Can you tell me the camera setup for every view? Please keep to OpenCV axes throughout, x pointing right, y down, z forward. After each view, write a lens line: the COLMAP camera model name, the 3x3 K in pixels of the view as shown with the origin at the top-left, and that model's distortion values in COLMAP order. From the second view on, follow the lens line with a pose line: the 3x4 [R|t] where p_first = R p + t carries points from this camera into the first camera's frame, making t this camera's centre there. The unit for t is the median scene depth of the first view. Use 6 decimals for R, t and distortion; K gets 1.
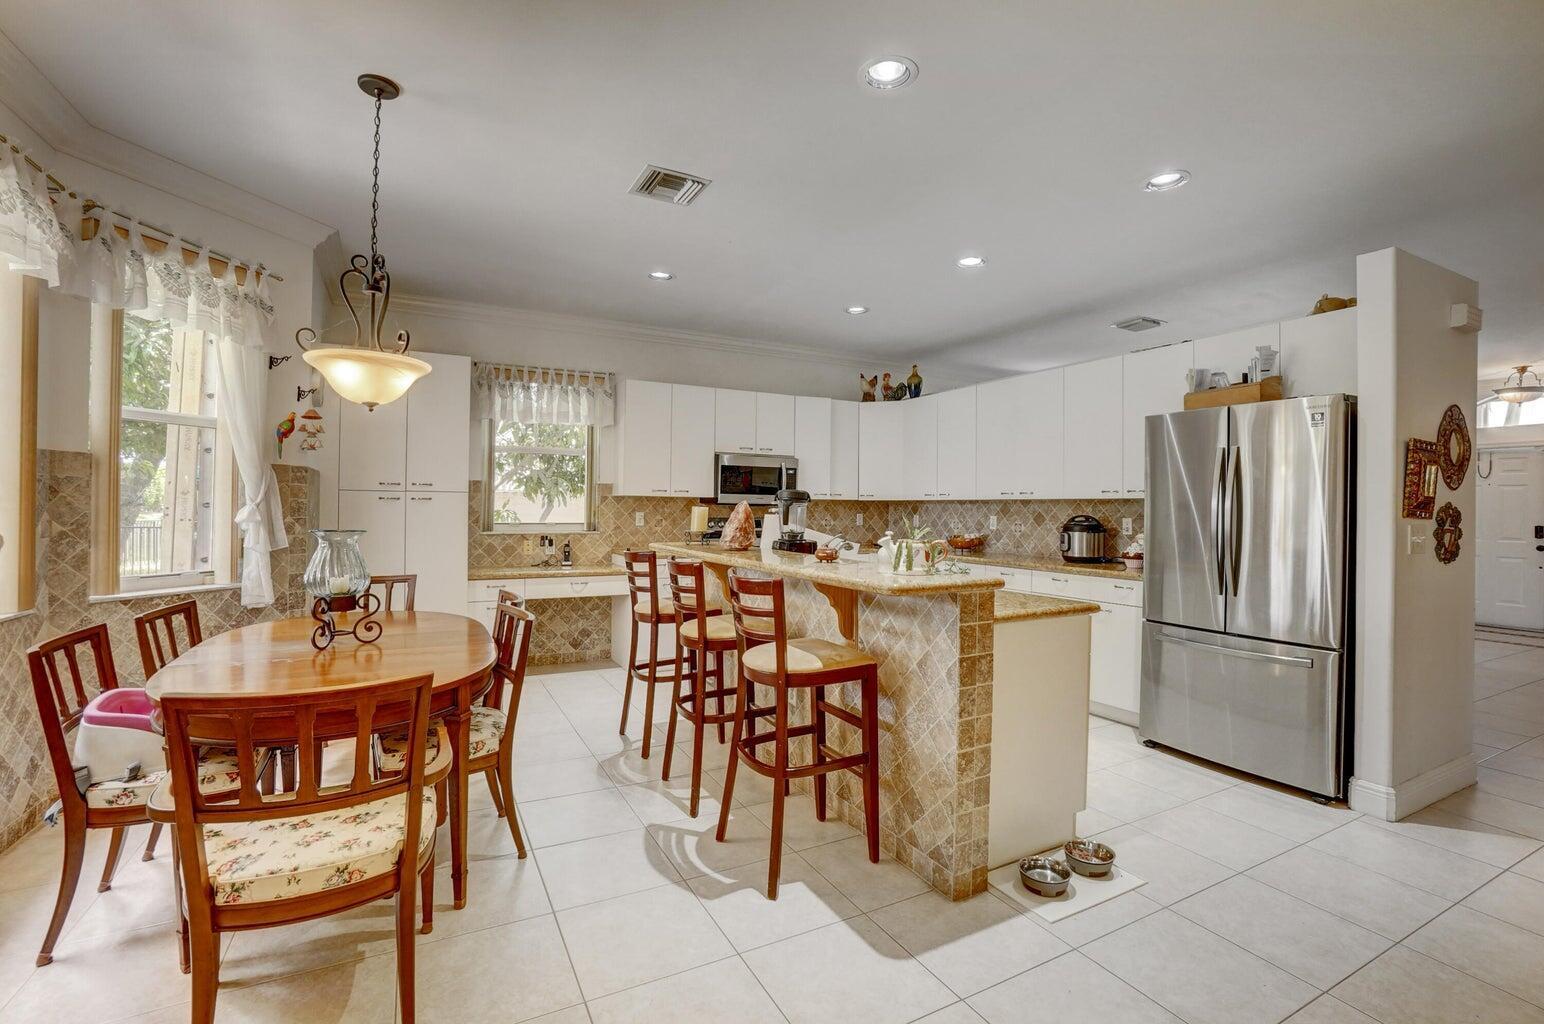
lens RADIAL K [[683.6, 0, 769.3], [0, 683.6, 507.3], [0, 0, 1]] dist [-0.063066, 0.021446]
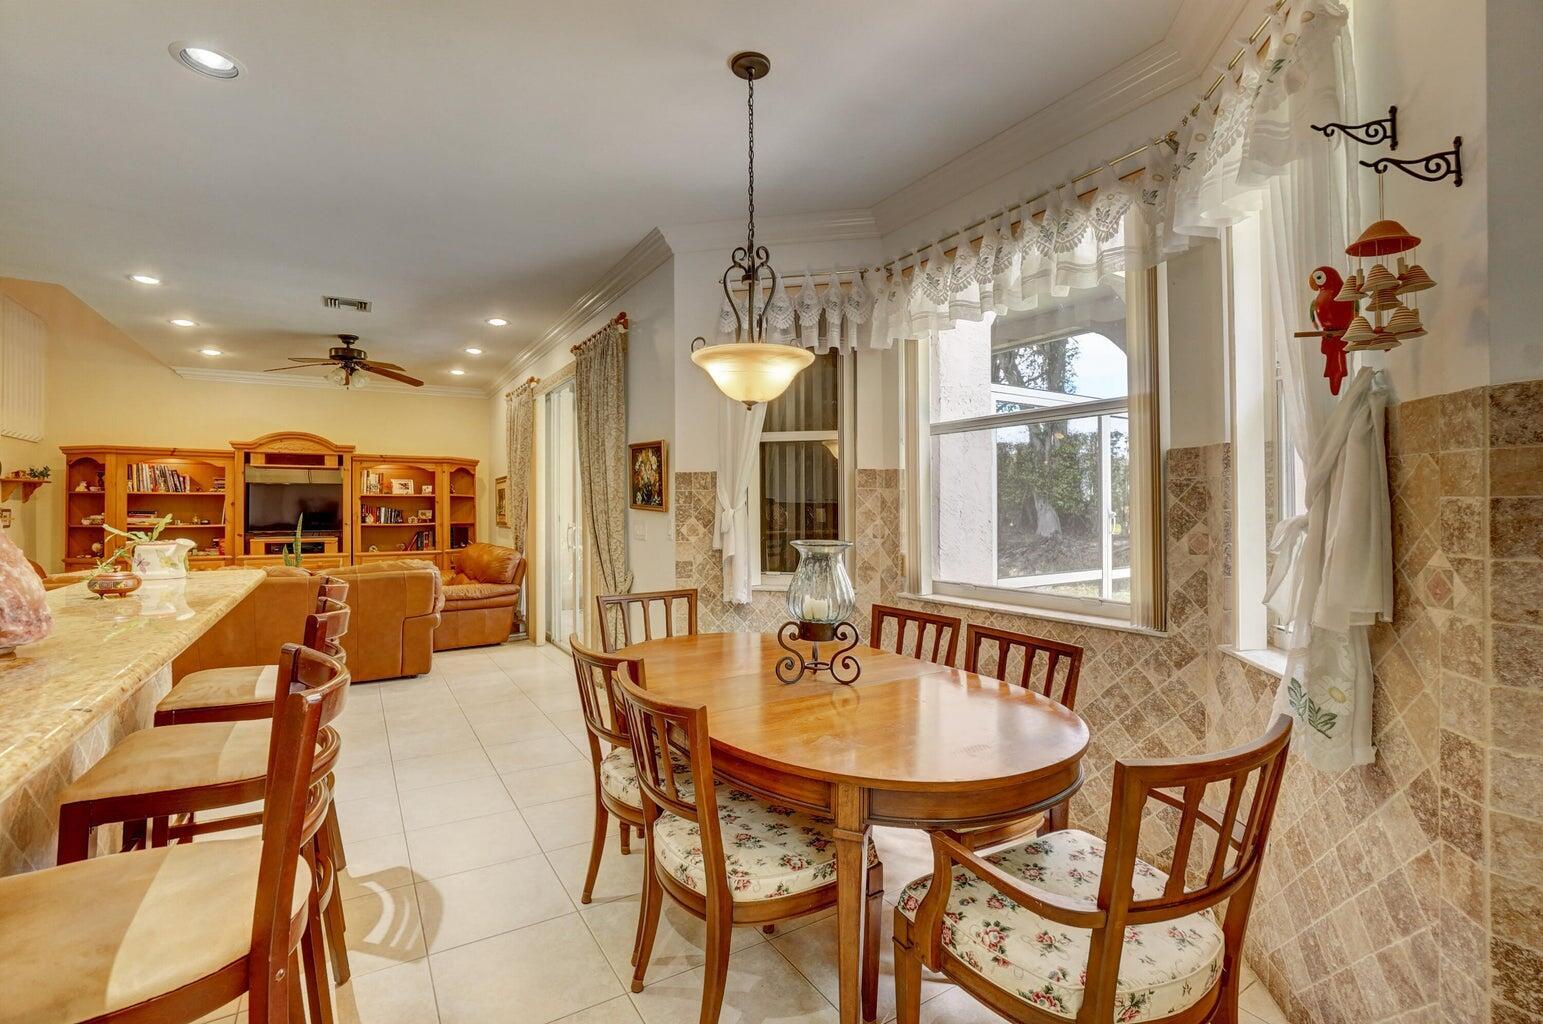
lens RADIAL K [[683.1, 0, 768.8], [0, 683.1, 507.3], [0, 0, 1]] dist [-0.063066, 0.021446]
pose [[-0.996367, -0.007678, -0.084818, -0.293877], [-0.007366, 0.999965, -0.003991, -0.000213], [0.084845, -0.003352, -0.996388, 1.053929]]
